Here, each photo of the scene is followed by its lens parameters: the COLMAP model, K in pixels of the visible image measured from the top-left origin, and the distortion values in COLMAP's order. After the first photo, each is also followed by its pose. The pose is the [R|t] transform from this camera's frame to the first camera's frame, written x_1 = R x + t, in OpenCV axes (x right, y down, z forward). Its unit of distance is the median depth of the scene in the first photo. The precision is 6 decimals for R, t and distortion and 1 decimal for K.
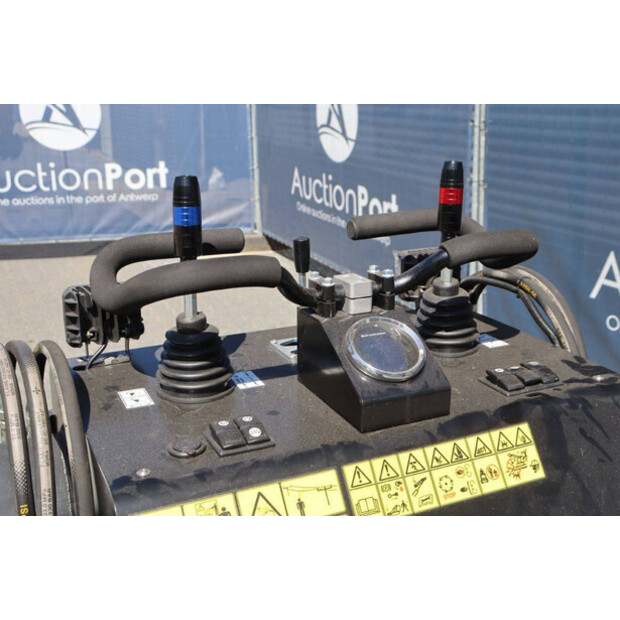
lens RADIAL K [[795.8, 0, 314.1], [0, 795.8, 313.8], [0, 0, 1]] dist [0.016432, 0.000000]
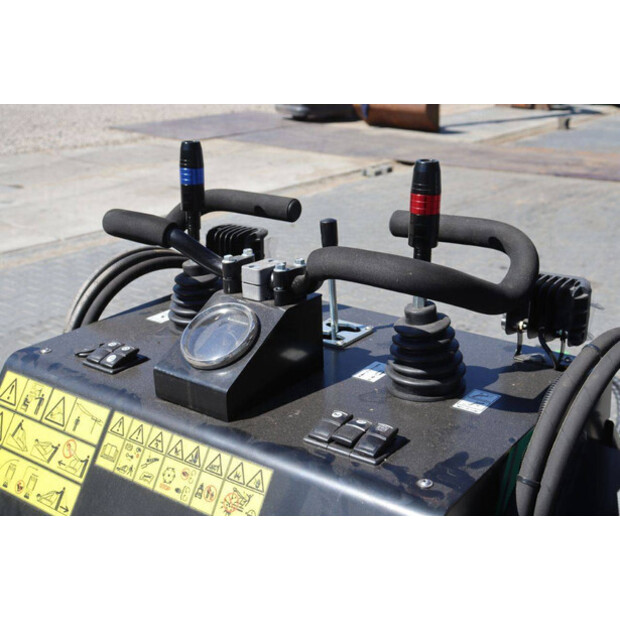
lens RADIAL K [[795.8, 0, 311.1], [0, 795.8, 309.5], [0, 0, 1]] dist [0.016432, 0.000000]
pose [[0.447825, 0.280324, -0.849041, 0.983814], [-0.224867, 0.954371, 0.196495, -0.209384], [0.865383, 0.102926, 0.490427, 0.614778]]
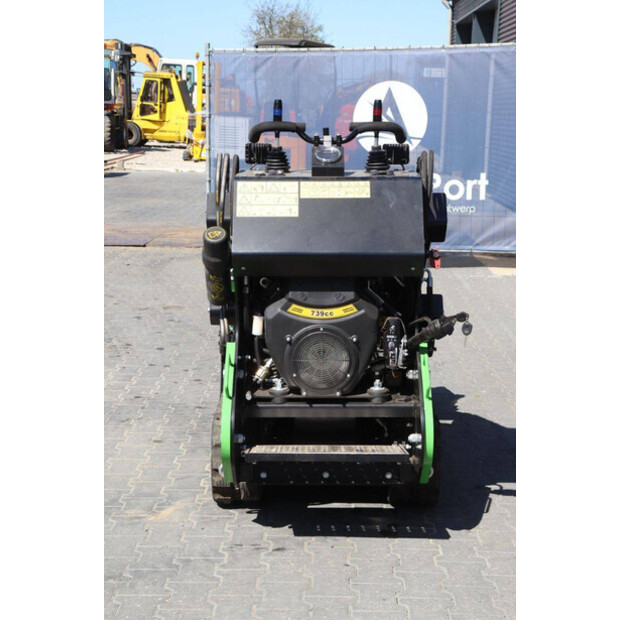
lens RADIAL K [[1240.0, 0, 310.2], [0, 1240.0, 312.1], [0, 0, 1]] dist [0.287173, 0.000000]
pose [[0.904800, 0.077857, -0.418659, 2.140602], [-0.127392, 0.987609, -0.091653, 1.121456], [0.406336, 0.136261, 0.903507, -3.392923]]
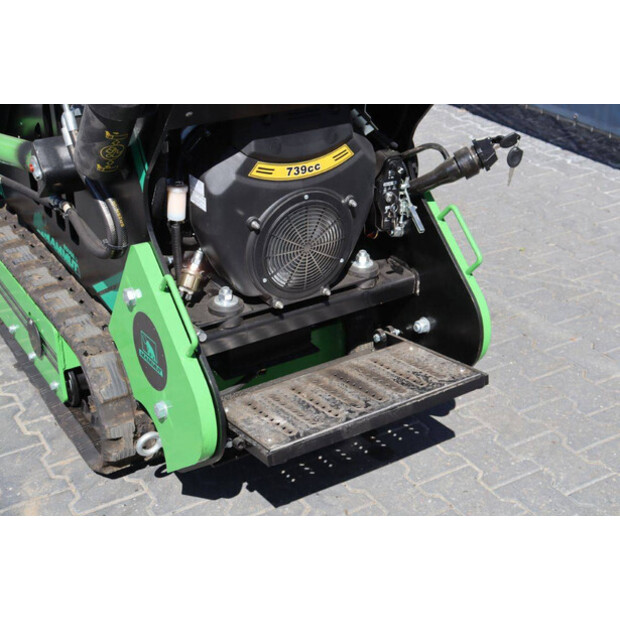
lens RADIAL K [[949.5, 0, 321.2], [0, 949.5, 315.5], [0, 0, 1]] dist [0.091277, 0.000000]
pose [[0.990041, -0.045466, 0.133236, -0.116593], [0.015973, 0.976580, 0.214562, 0.537176], [-0.139871, -0.210297, 0.967580, -1.107913]]
